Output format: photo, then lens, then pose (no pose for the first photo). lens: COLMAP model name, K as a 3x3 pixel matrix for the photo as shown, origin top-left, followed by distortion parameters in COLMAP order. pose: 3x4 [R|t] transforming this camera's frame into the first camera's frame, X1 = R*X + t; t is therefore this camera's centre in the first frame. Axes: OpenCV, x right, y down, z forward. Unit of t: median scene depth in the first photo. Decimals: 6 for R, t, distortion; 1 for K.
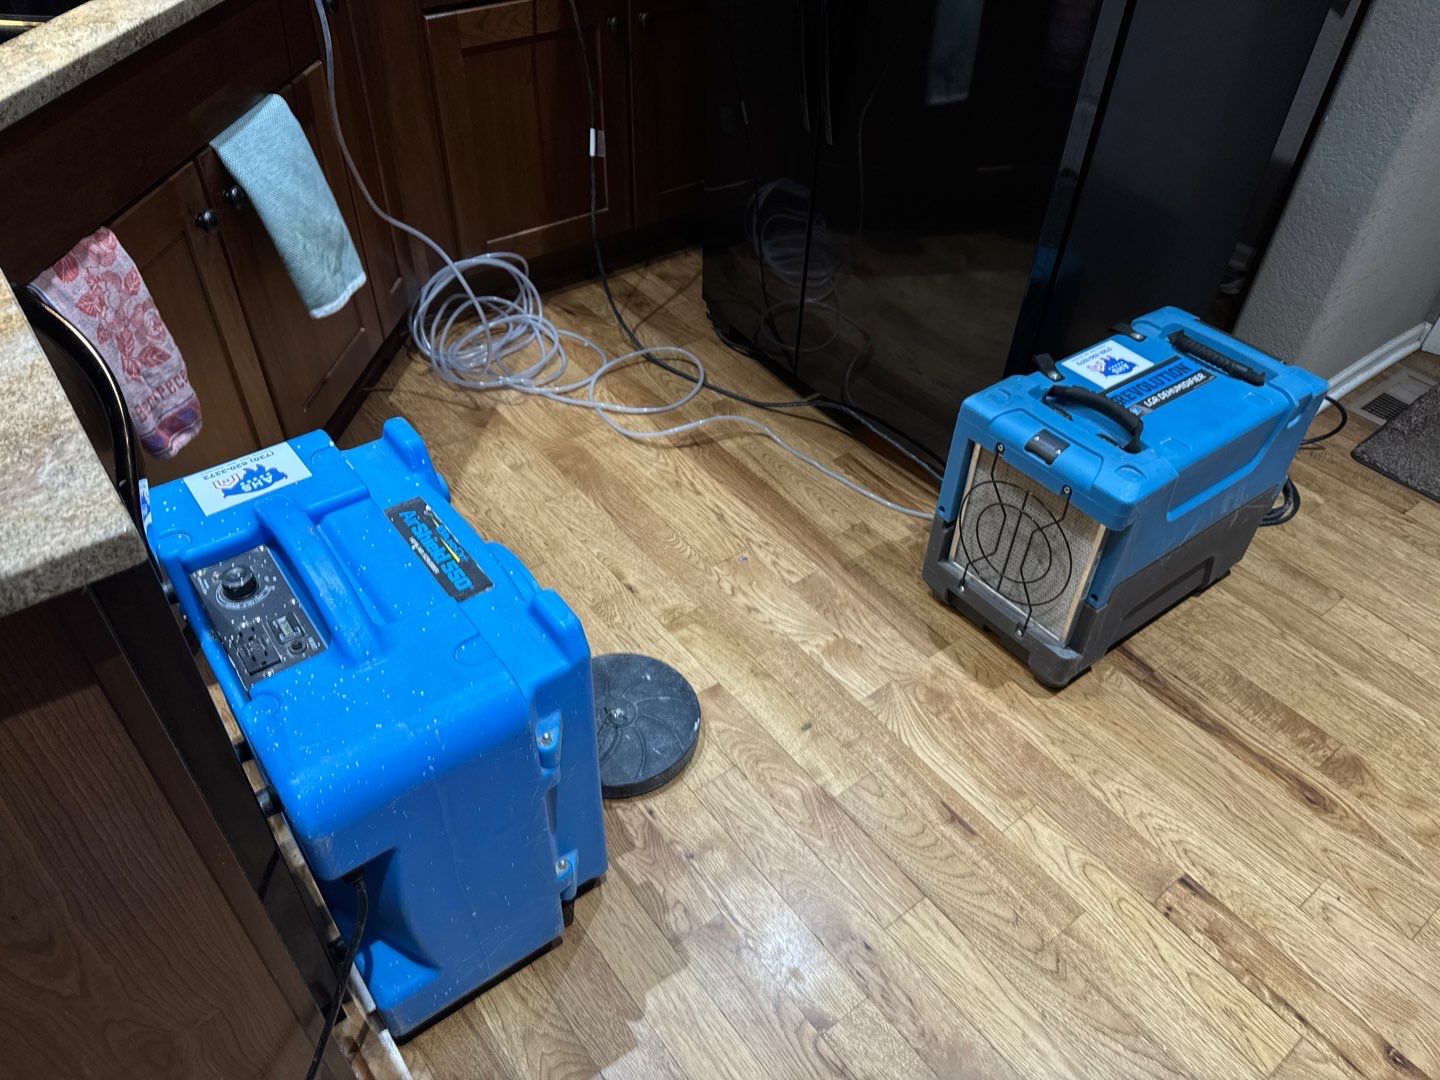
lens RADIAL K [[1018.8, 0, 718.1], [0, 1018.8, 540.3], [0, 0, 1]] dist [0.040486, -0.004956]
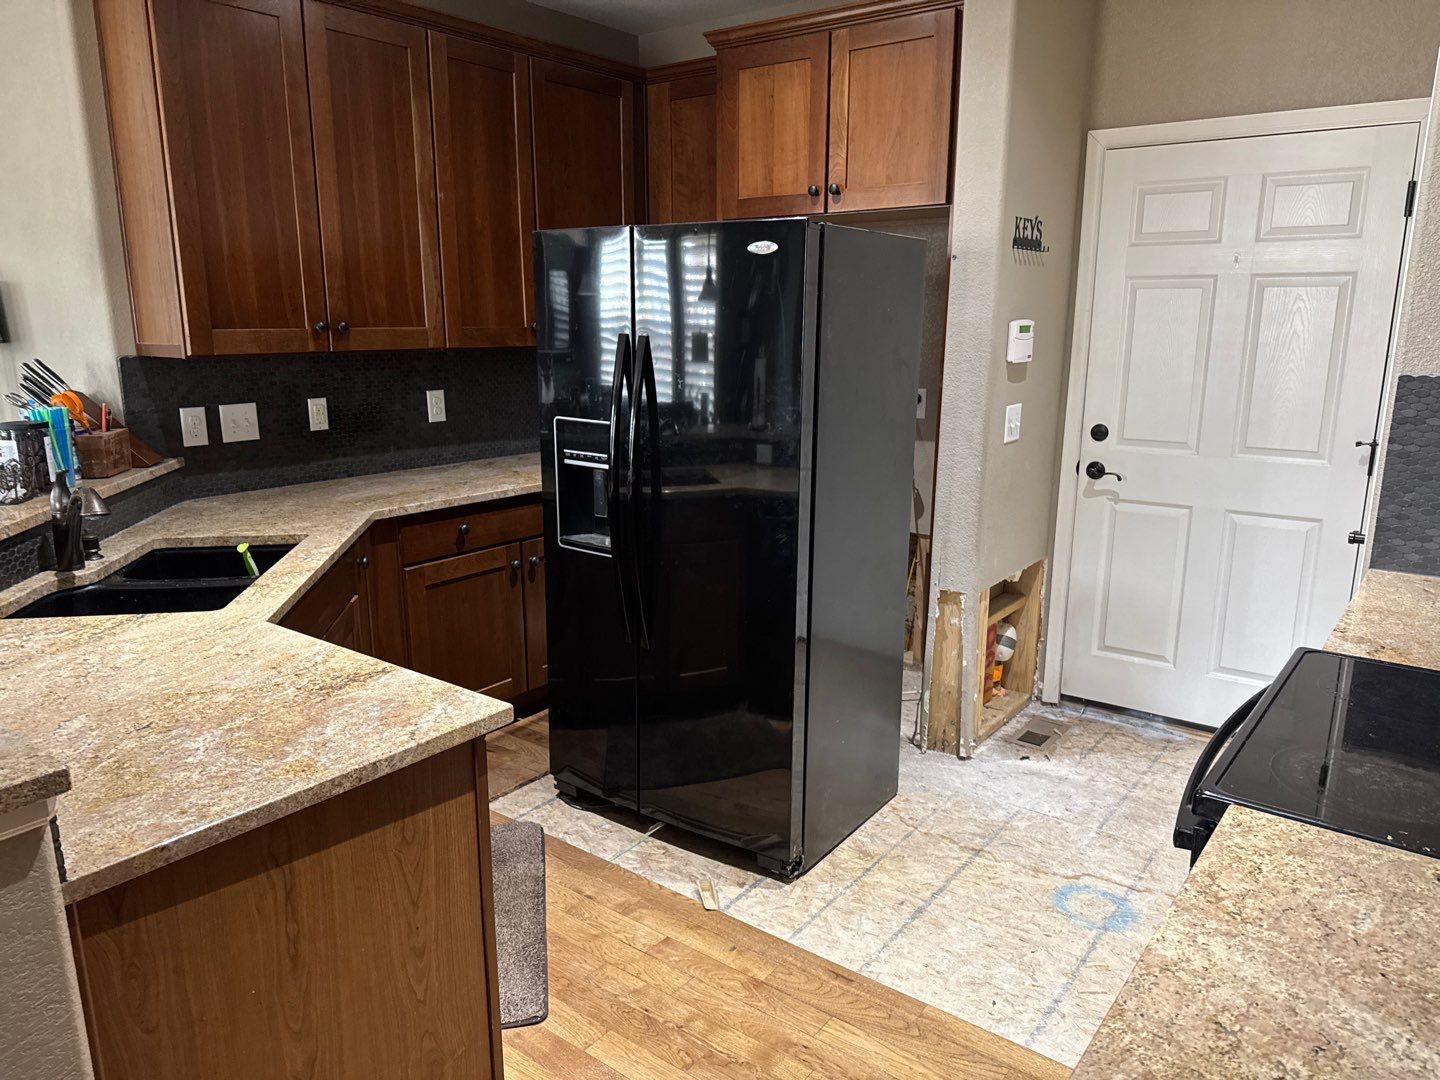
lens RADIAL K [[1018.8, 0, 716.9], [0, 1018.8, 539.8], [0, 0, 1]] dist [0.040486, -0.004956]
pose [[0.964403, -0.074329, 0.253777, -0.273917], [0.189643, 0.863220, -0.467853, 0.364862], [-0.184290, 0.499326, 0.846588, -0.577711]]
